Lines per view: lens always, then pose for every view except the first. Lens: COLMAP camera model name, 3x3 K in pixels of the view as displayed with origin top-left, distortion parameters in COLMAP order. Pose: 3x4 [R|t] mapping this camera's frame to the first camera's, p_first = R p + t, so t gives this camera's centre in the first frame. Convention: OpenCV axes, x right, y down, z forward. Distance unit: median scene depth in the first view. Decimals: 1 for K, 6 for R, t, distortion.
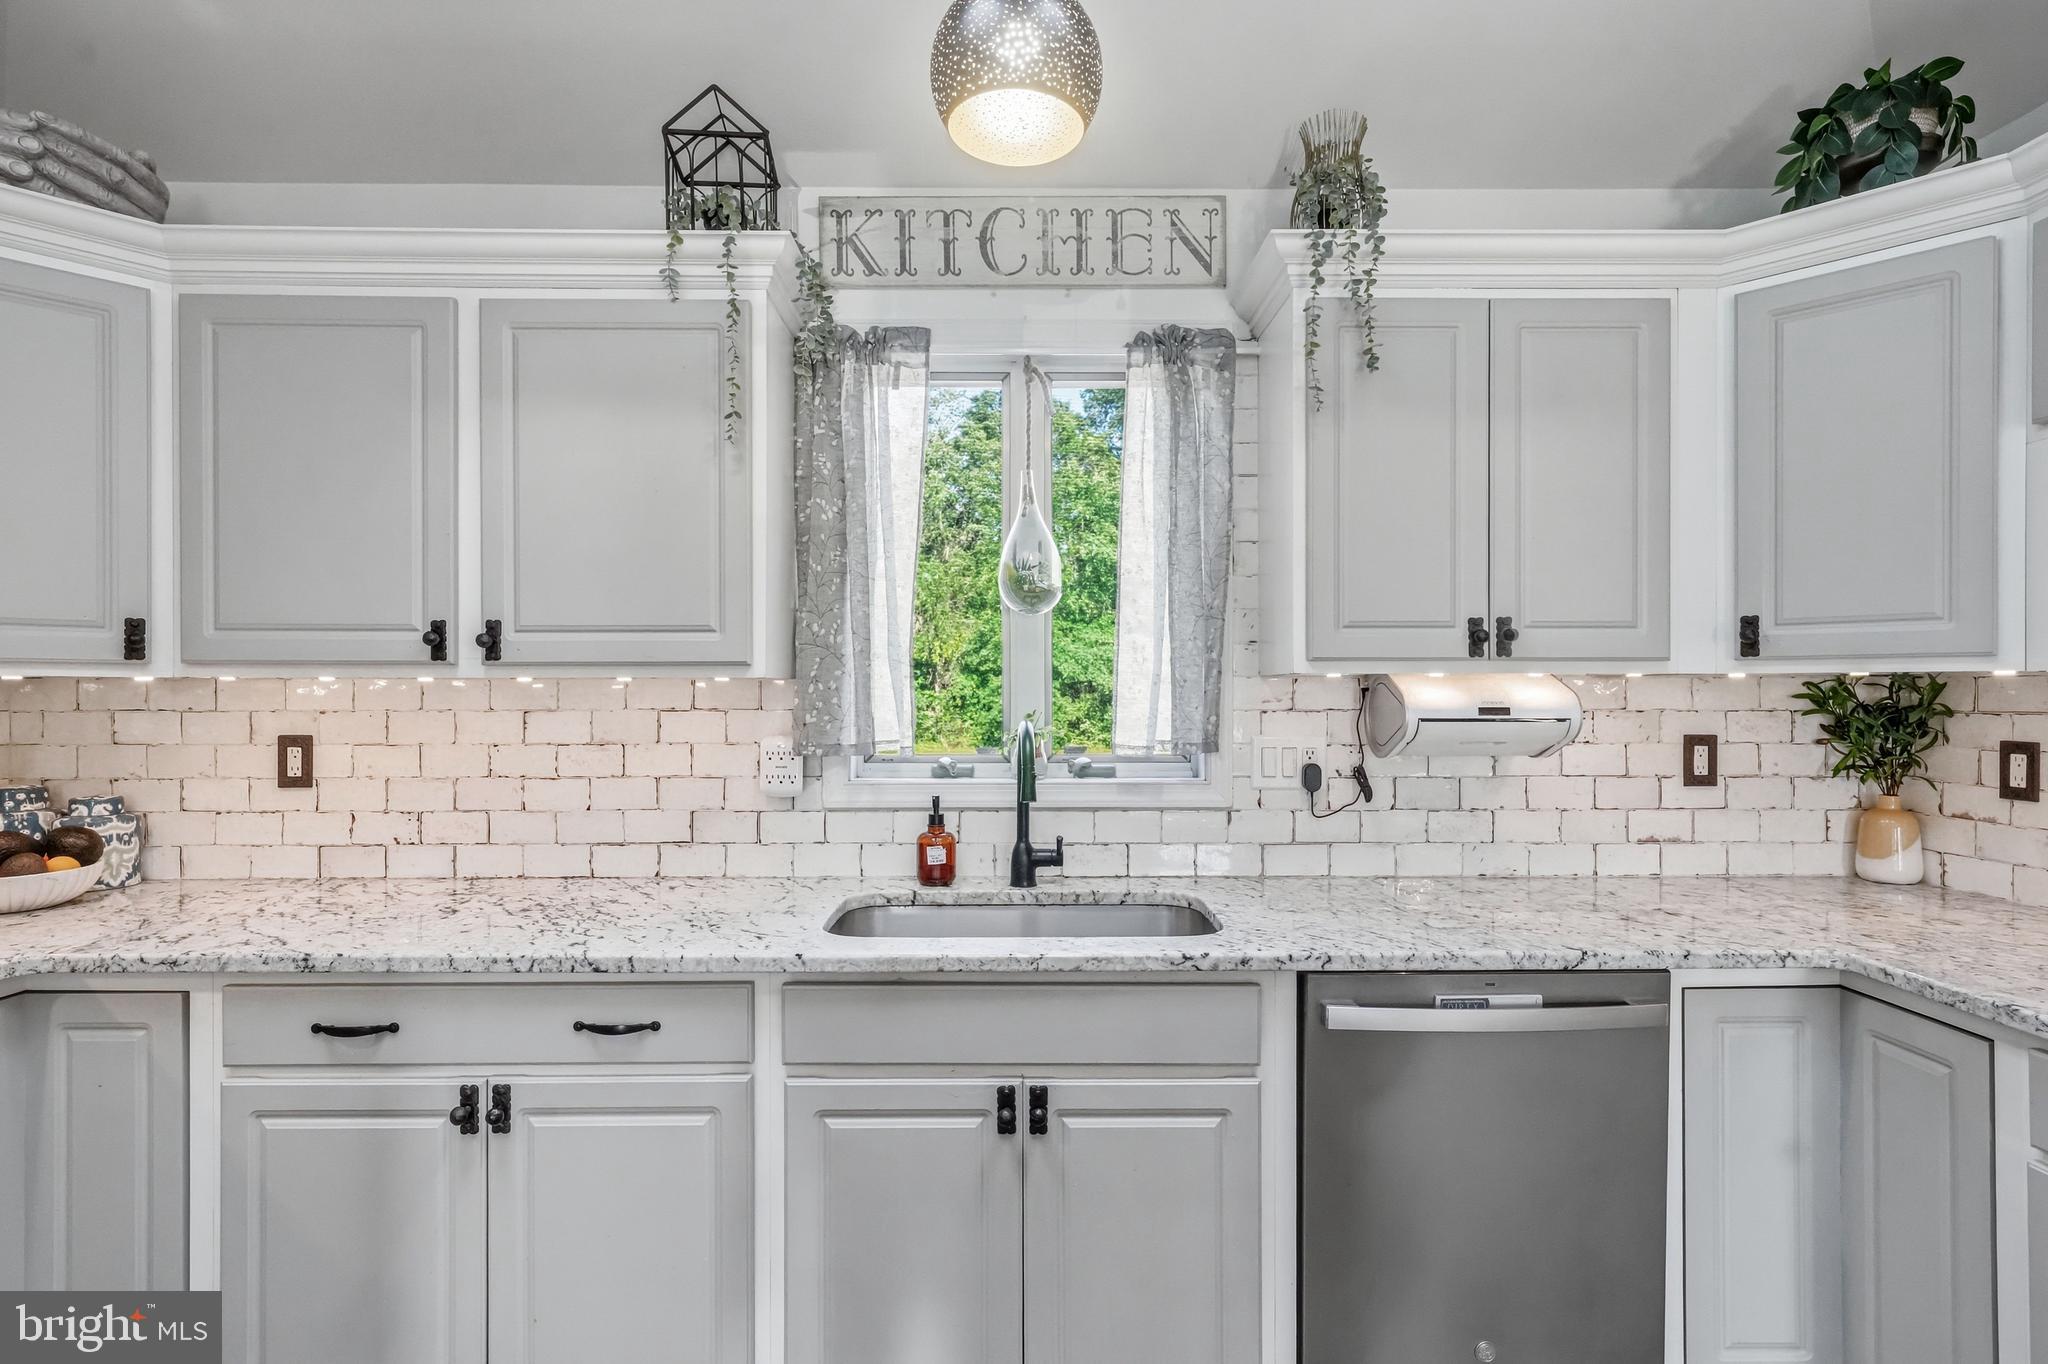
lens RADIAL K [[1031.0, 0, 1023.2], [0, 1031.0, 691.8], [0, 0, 1]] dist [0.004207, 0.000633]
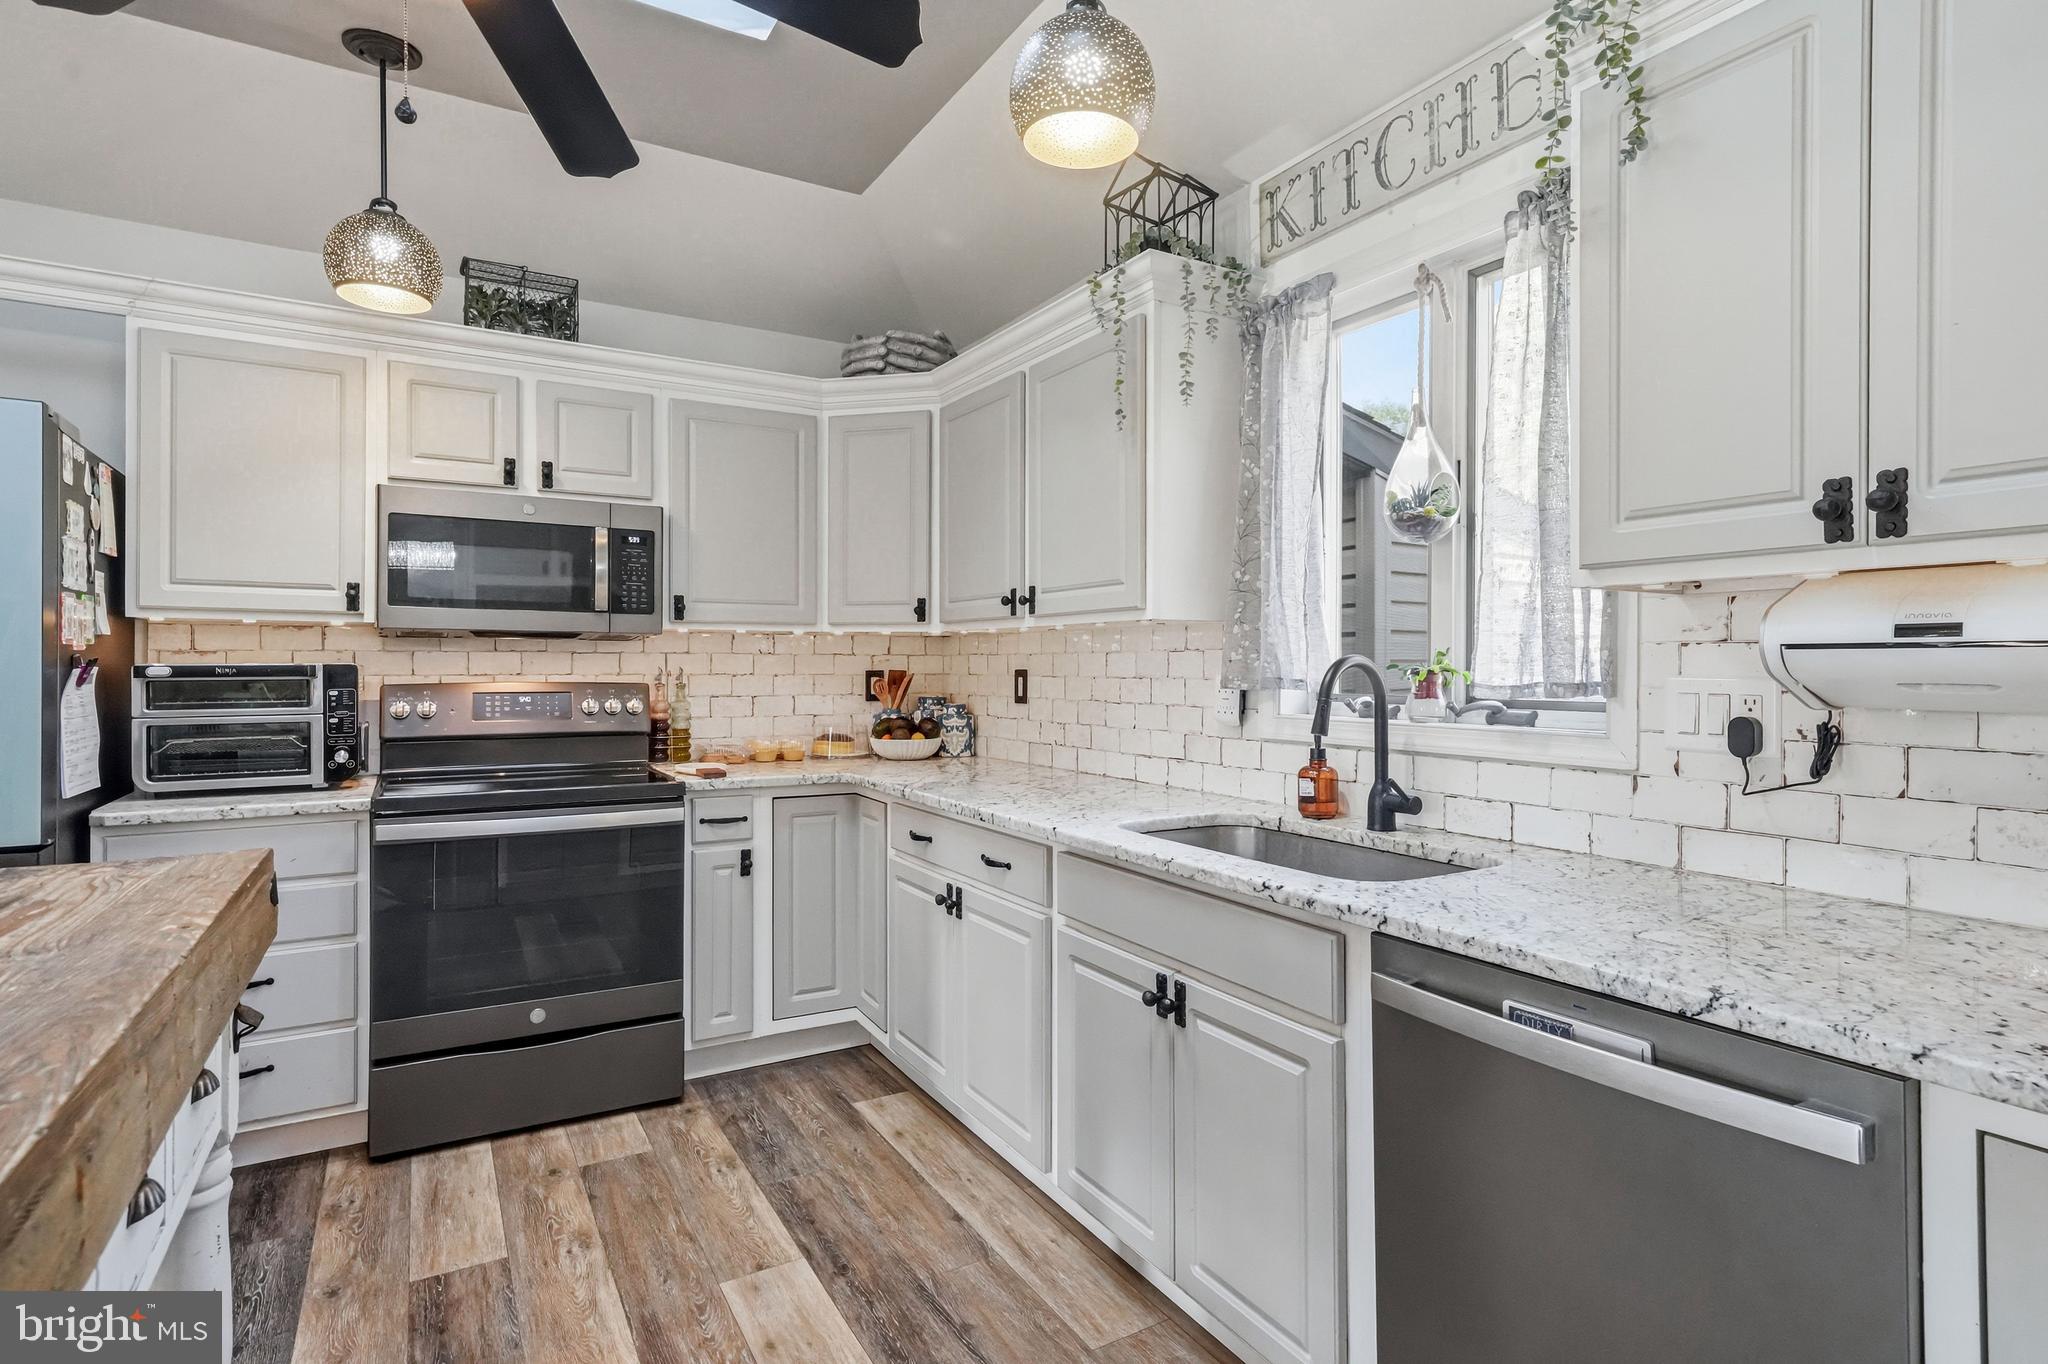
lens RADIAL K [[1031.0, 0, 1012.6], [0, 1031.0, 667.0], [0, 0, 1]] dist [0.004207, 0.000633]
pose [[0.492312, 0.002715, -0.870415, 0.669519], [-0.006385, 0.999979, -0.000493, 0.040919], [0.870396, 0.005800, 0.492319, 0.239162]]
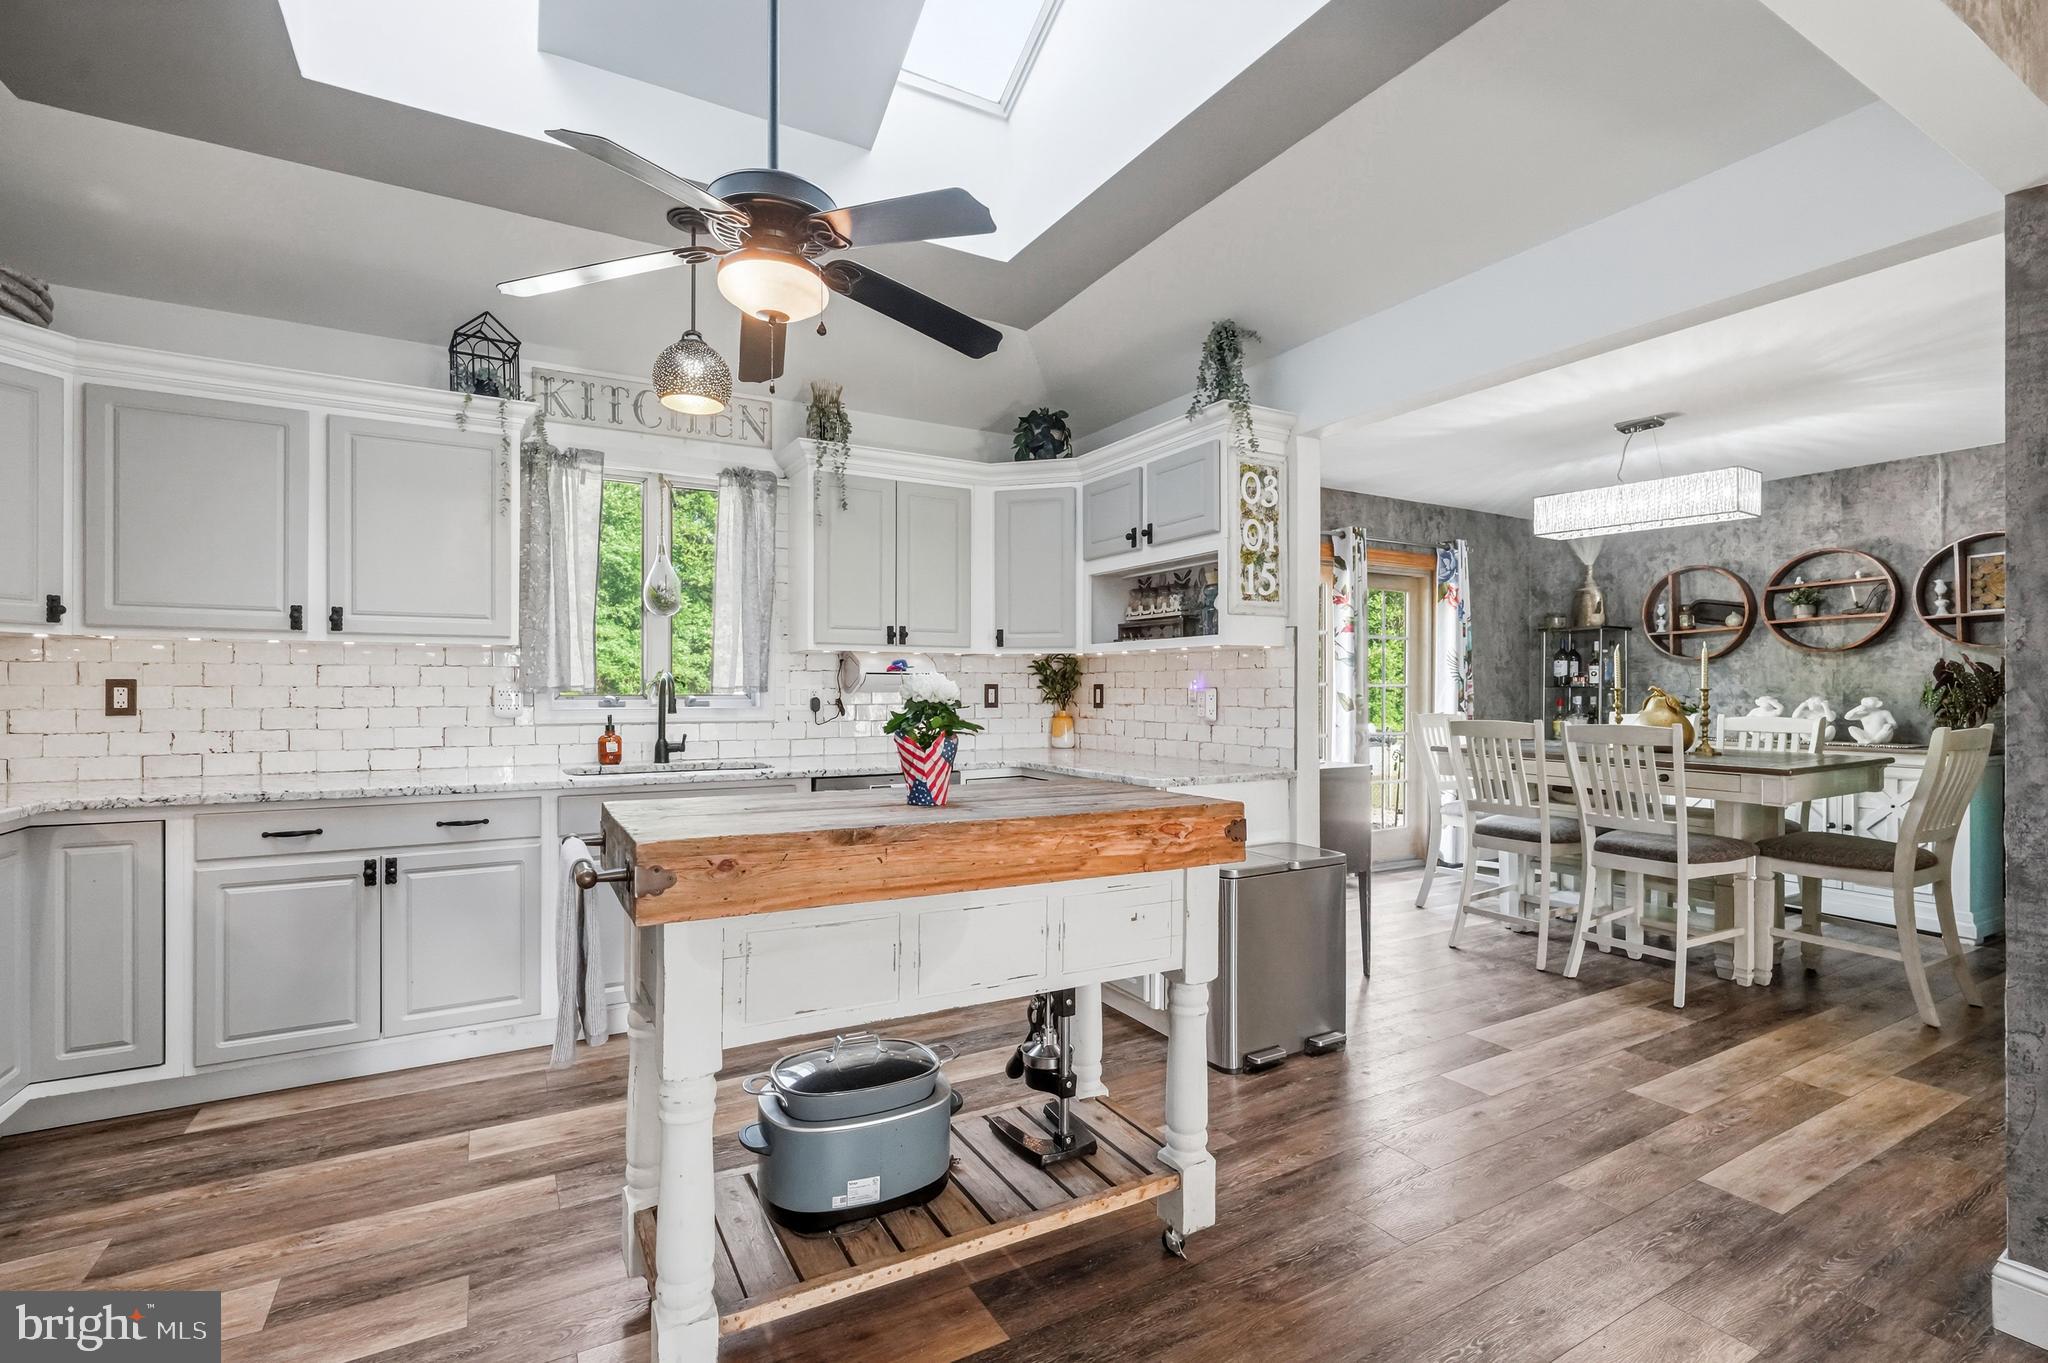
lens RADIAL K [[944.1, 0, 1026.5], [0, 944.1, 691.3], [0, 0, 1]] dist [0.000132, 0.001118]
pose [[0.873947, 0.001509, 0.486020, -0.254536], [-0.001413, 0.999999, -0.000563, 0.060860], [-0.486020, -0.000195, 0.873948, -0.804379]]
